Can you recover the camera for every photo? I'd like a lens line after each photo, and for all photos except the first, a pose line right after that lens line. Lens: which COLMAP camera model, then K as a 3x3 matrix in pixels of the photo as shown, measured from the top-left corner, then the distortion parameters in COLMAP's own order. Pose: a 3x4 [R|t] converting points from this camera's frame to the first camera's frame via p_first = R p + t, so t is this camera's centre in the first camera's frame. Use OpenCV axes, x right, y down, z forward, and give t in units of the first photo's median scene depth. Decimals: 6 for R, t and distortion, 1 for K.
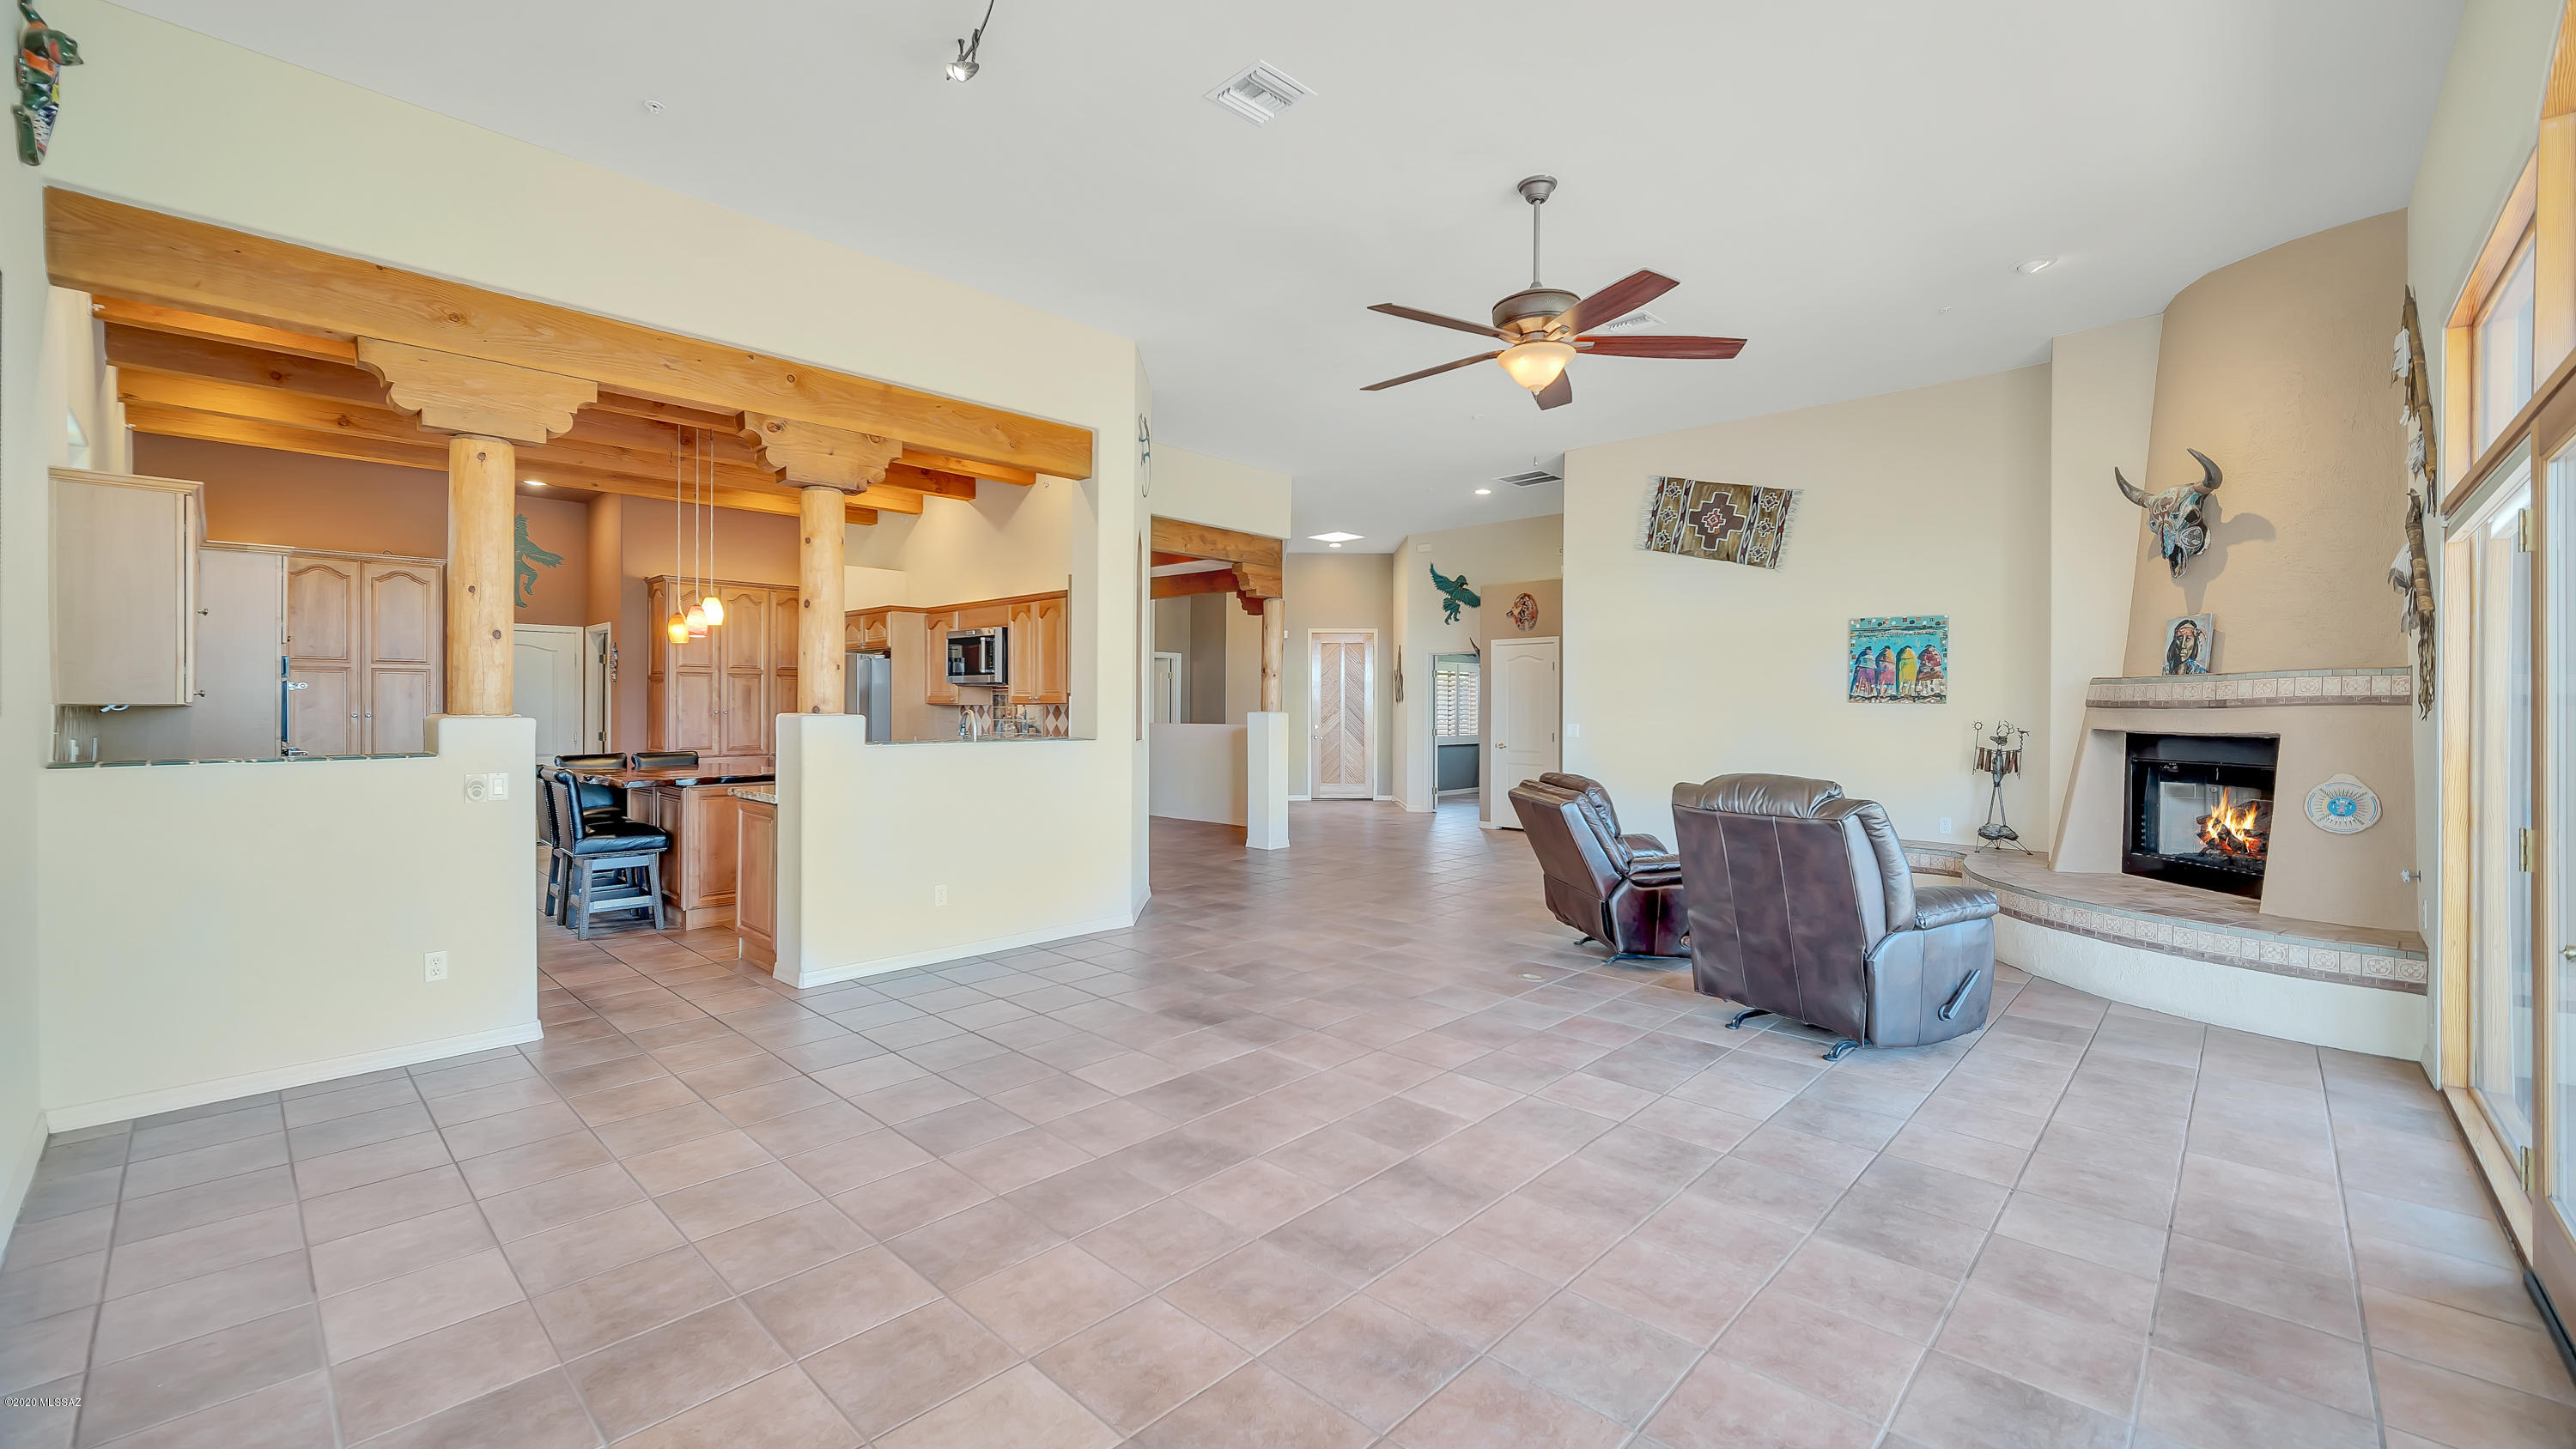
lens RADIAL K [[1032.2, 0, 1281.2], [0, 1032.2, 714.7], [0, 0, 1]] dist [-0.003423, -0.000468]
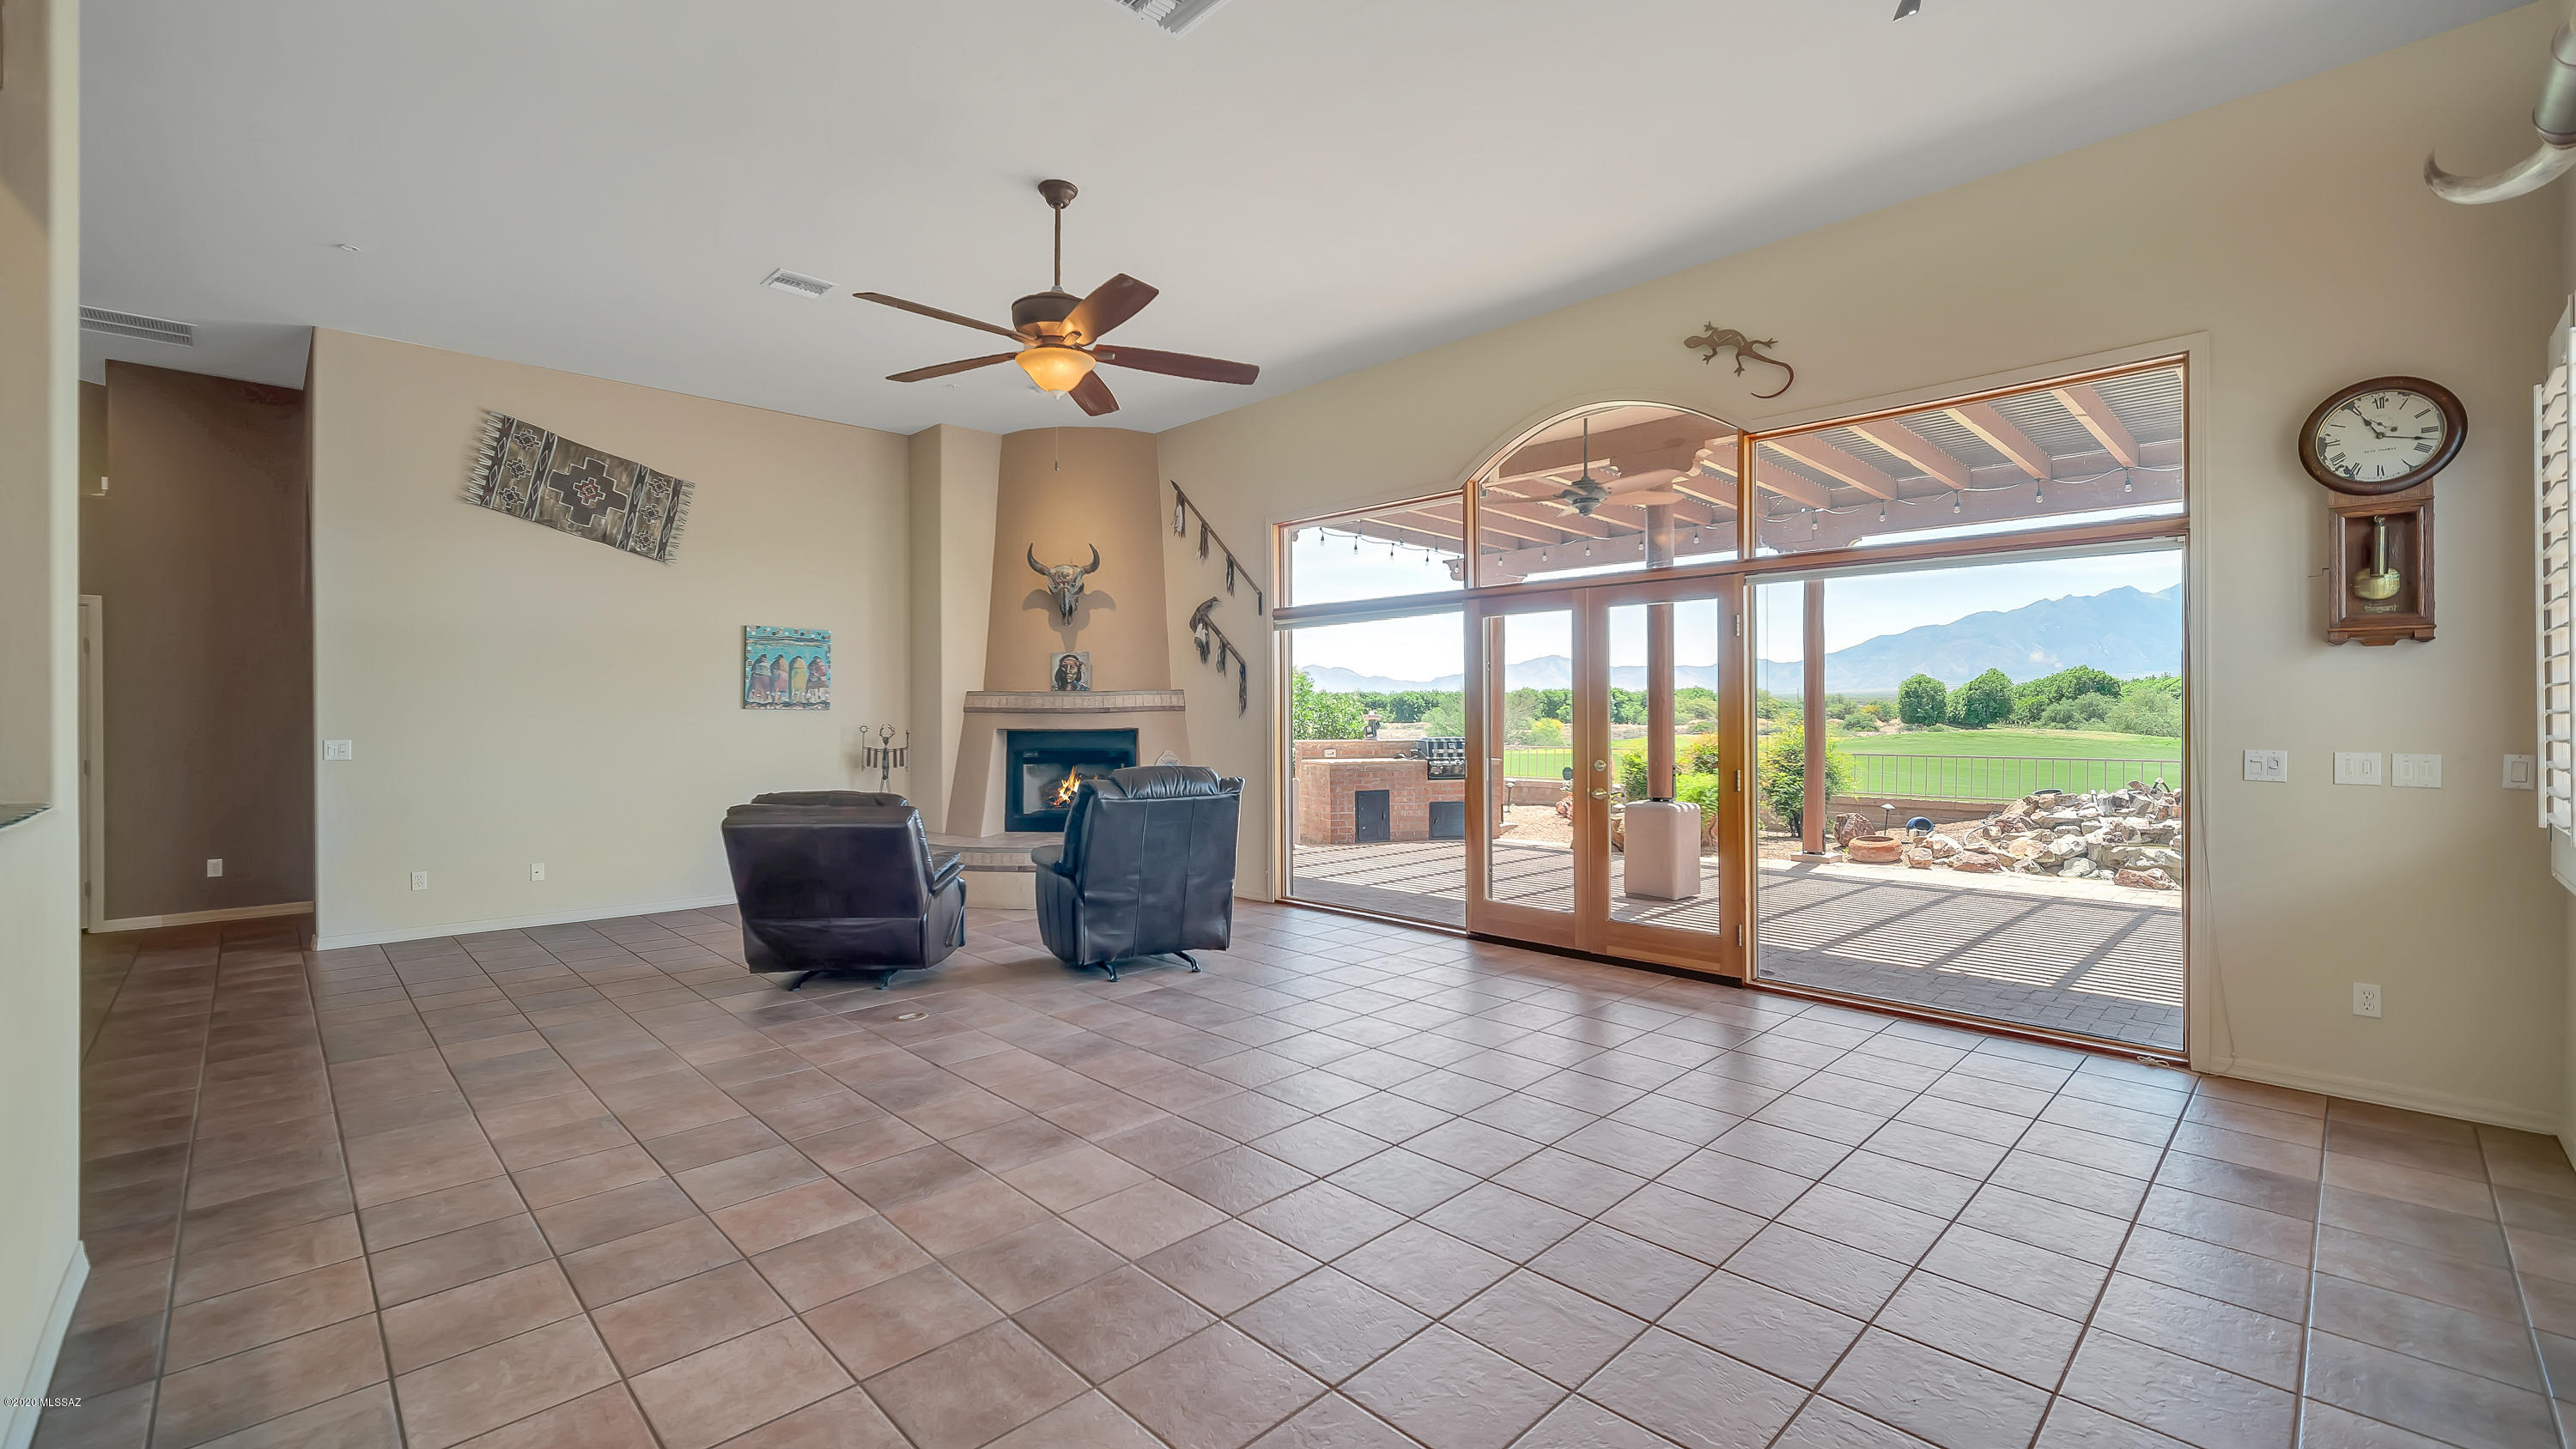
lens RADIAL K [[1045.7, 0, 1276.2], [0, 1045.7, 722.2], [0, 0, 1]] dist [0.001602, 0.000156]
pose [[0.037840, -0.011124, 0.999222, -0.603106], [0.009244, 0.999899, 0.010782, -0.006718], [-0.999241, 0.008829, 0.037939, 0.602442]]
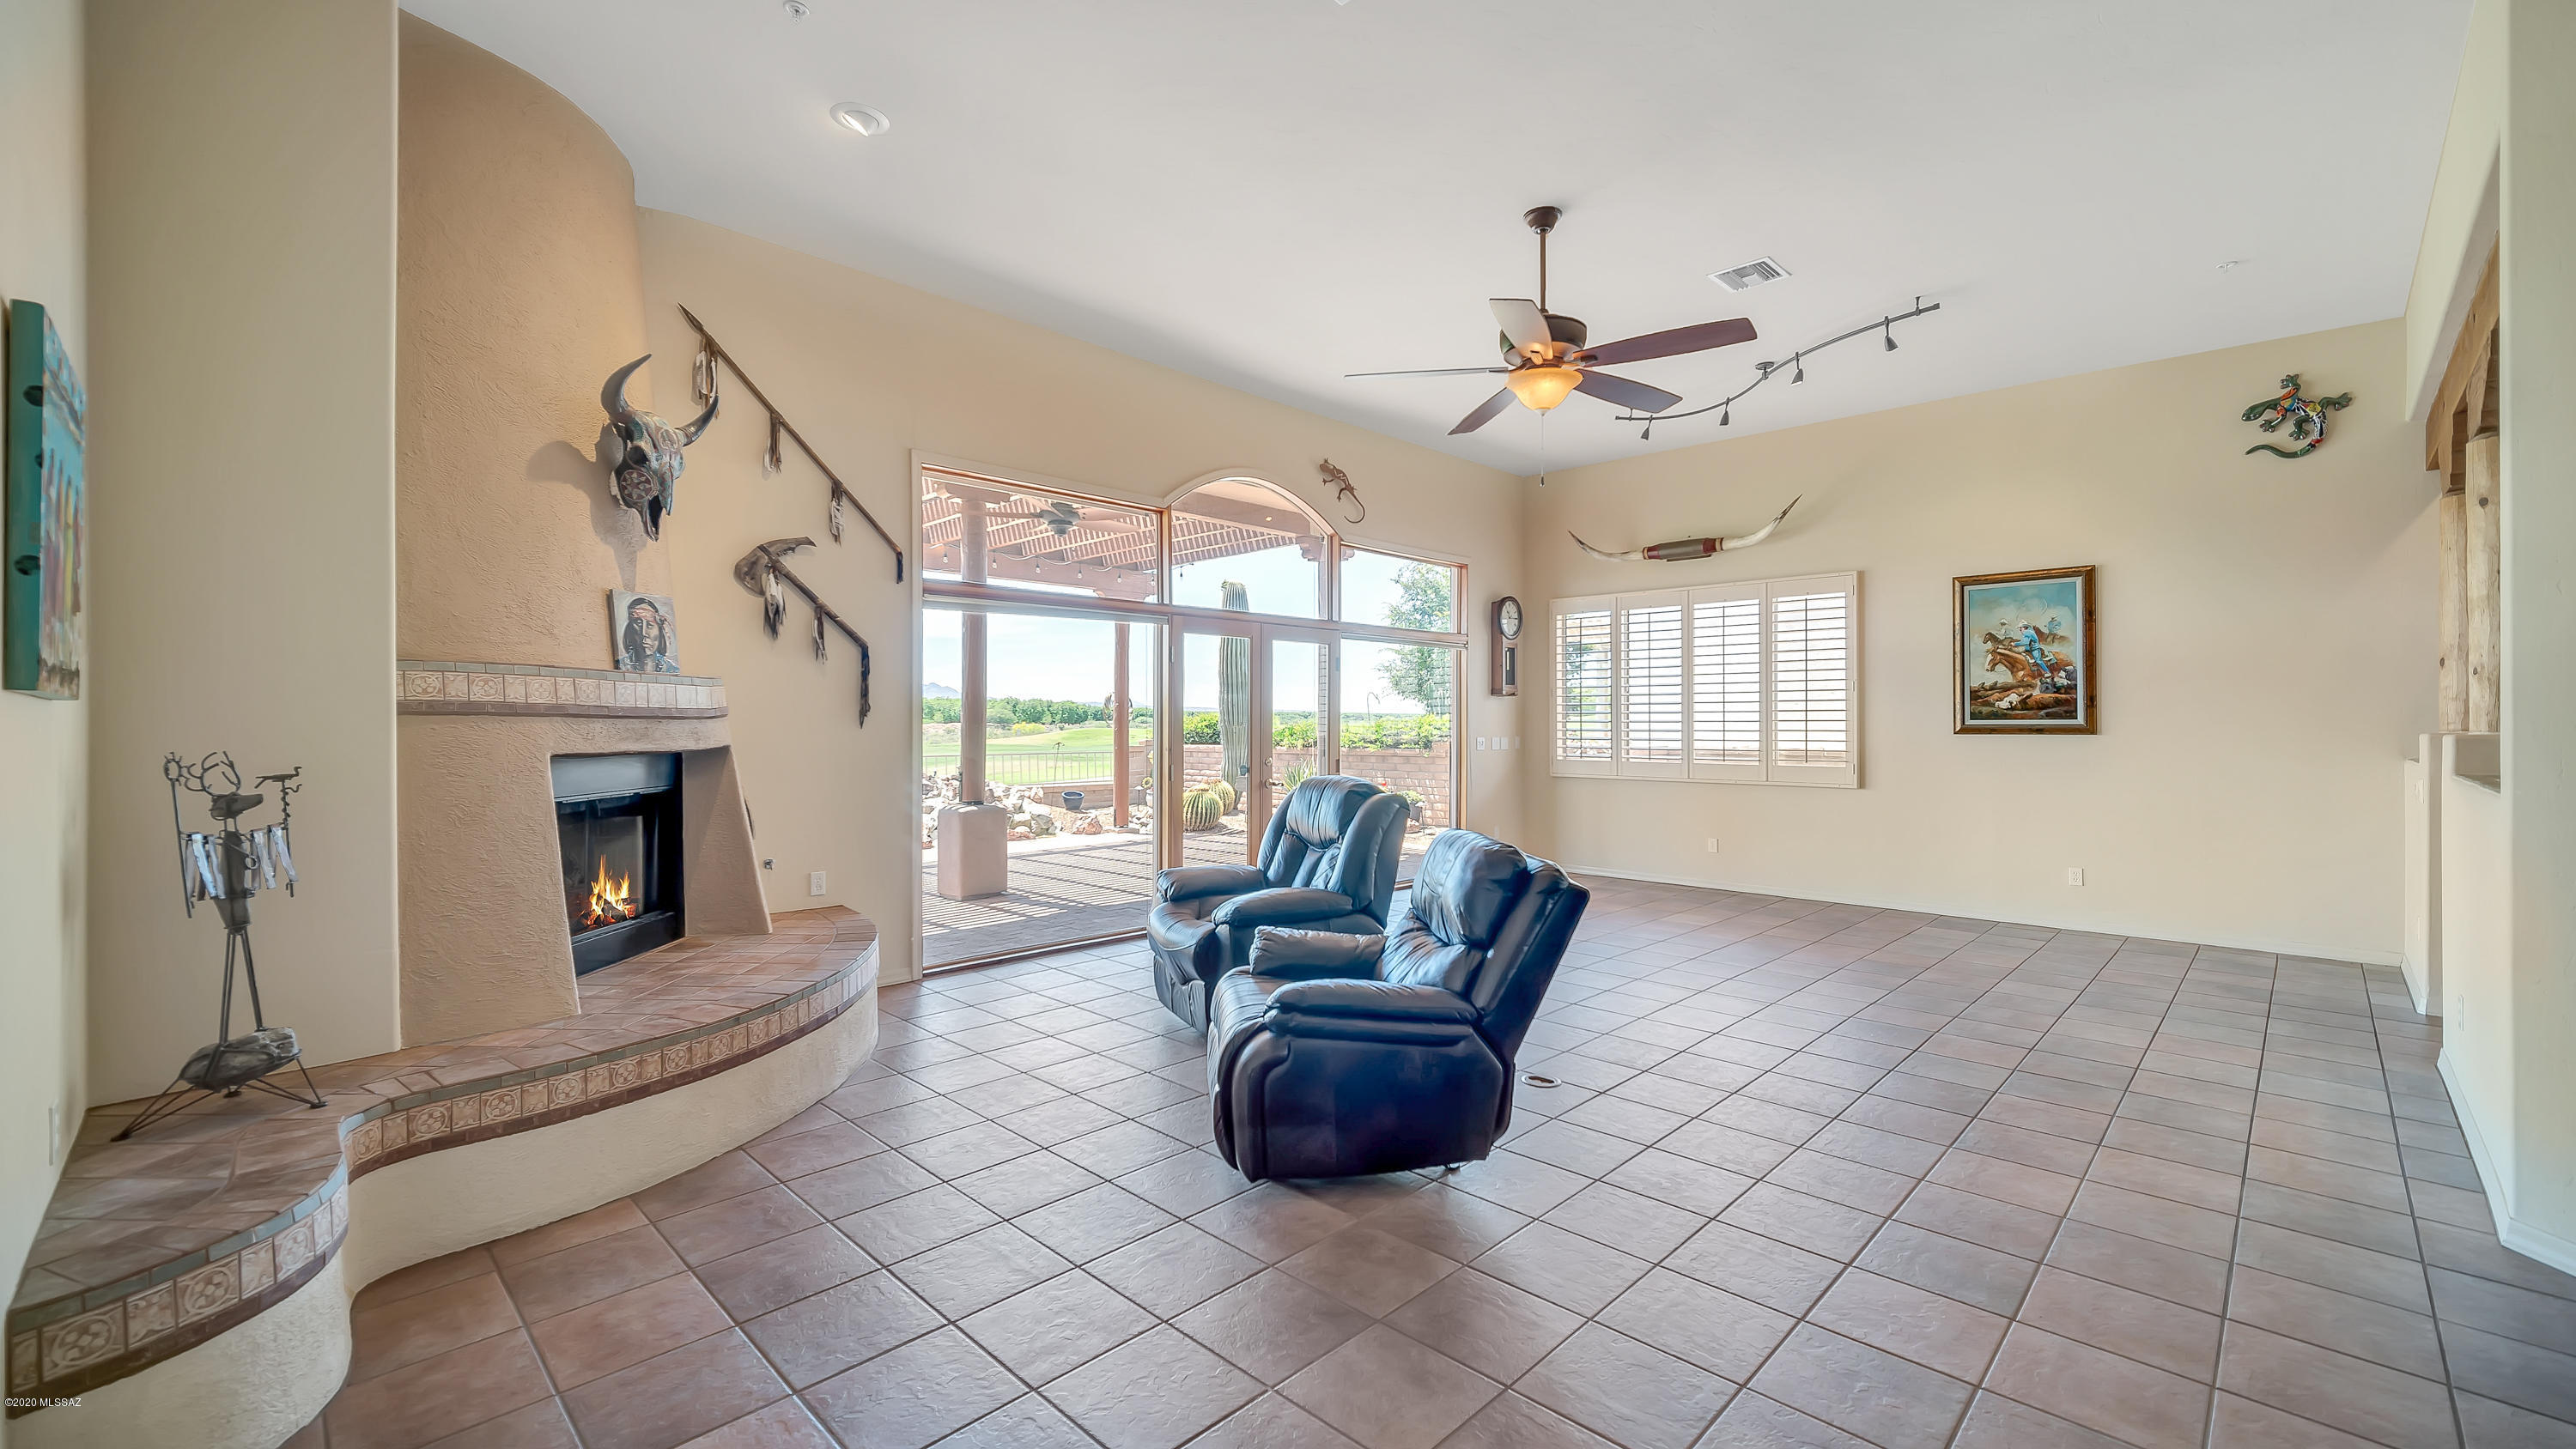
lens RADIAL K [[1045.7, 0, 1276.2], [0, 1045.7, 722.2], [0, 0, 1]] dist [0.001602, 0.000156]
pose [[-0.999847, 0.000049, 0.017490, 0.391602], [0.000133, 0.999989, 0.004788, -0.007032], [-0.017490, 0.004789, -0.999836, 1.634844]]
